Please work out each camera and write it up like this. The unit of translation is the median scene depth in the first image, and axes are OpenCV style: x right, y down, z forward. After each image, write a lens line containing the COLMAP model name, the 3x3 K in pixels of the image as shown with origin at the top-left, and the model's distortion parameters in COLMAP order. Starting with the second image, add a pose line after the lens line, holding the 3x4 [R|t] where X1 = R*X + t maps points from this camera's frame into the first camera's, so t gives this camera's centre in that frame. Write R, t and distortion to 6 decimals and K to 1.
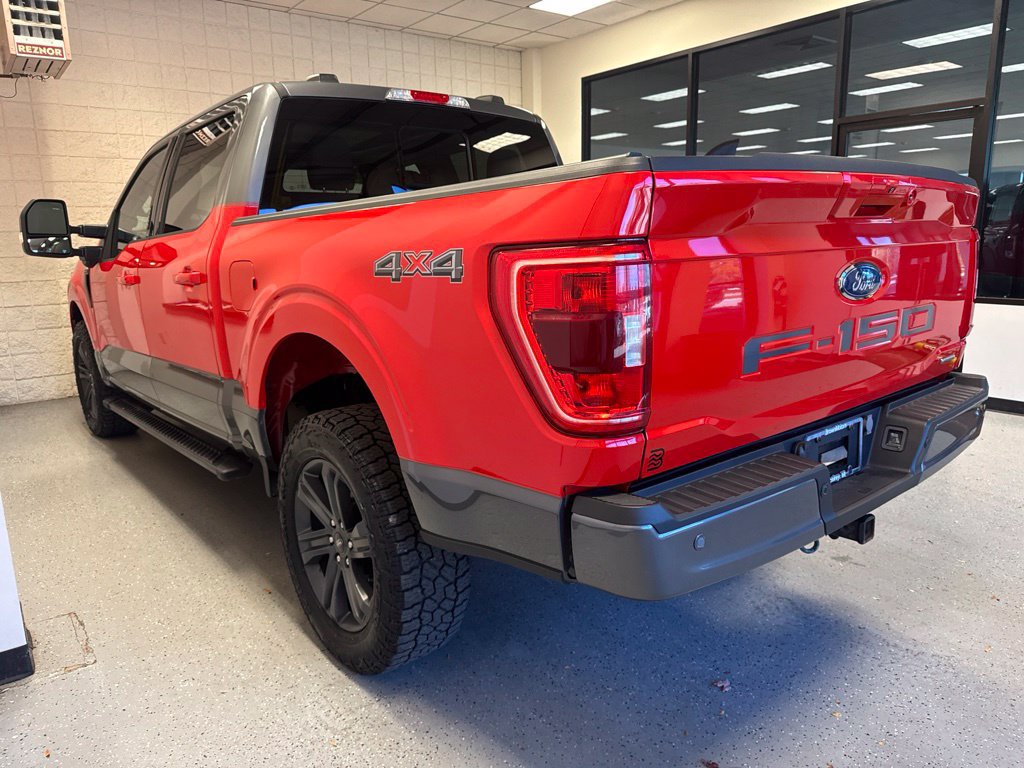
lens RADIAL K [[722.8, 0, 509.0], [0, 722.8, 380.3], [0, 0, 1]] dist [0.021891, -0.021768]
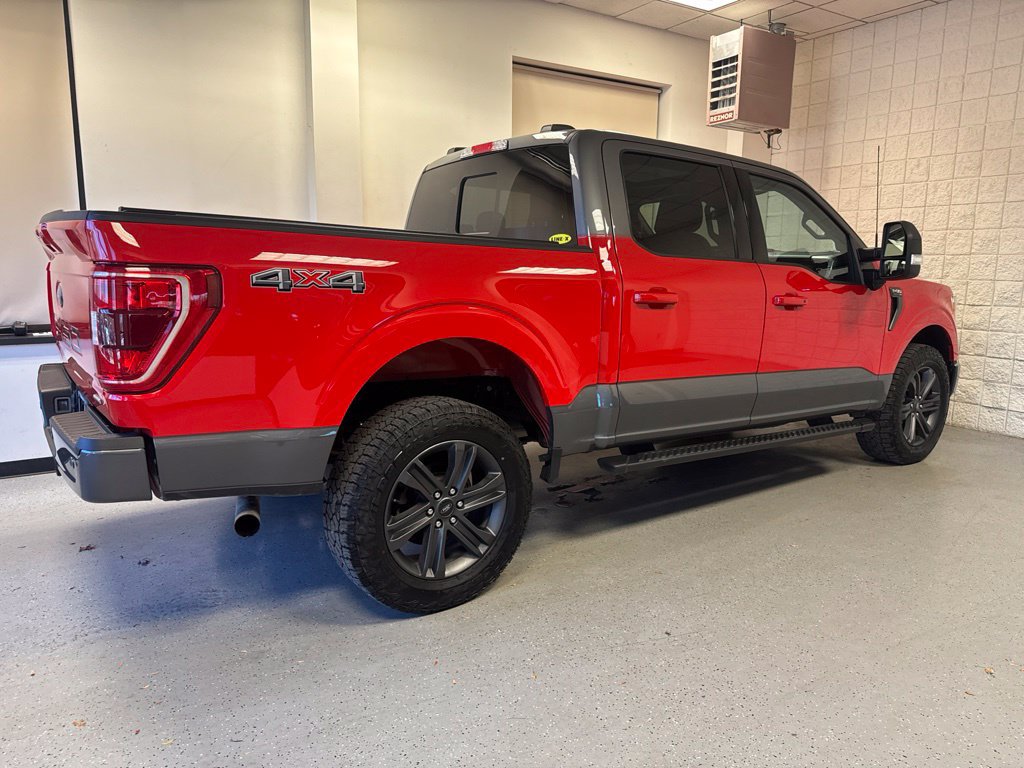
lens RADIAL K [[722.8, 0, 517.5], [0, 722.8, 383.9], [0, 0, 1]] dist [0.021891, -0.021768]
pose [[-0.062970, 0.188234, -0.980103, 0.843026], [-0.206129, 0.958425, 0.197314, -0.199240], [0.976497, 0.214453, -0.021551, 0.873602]]
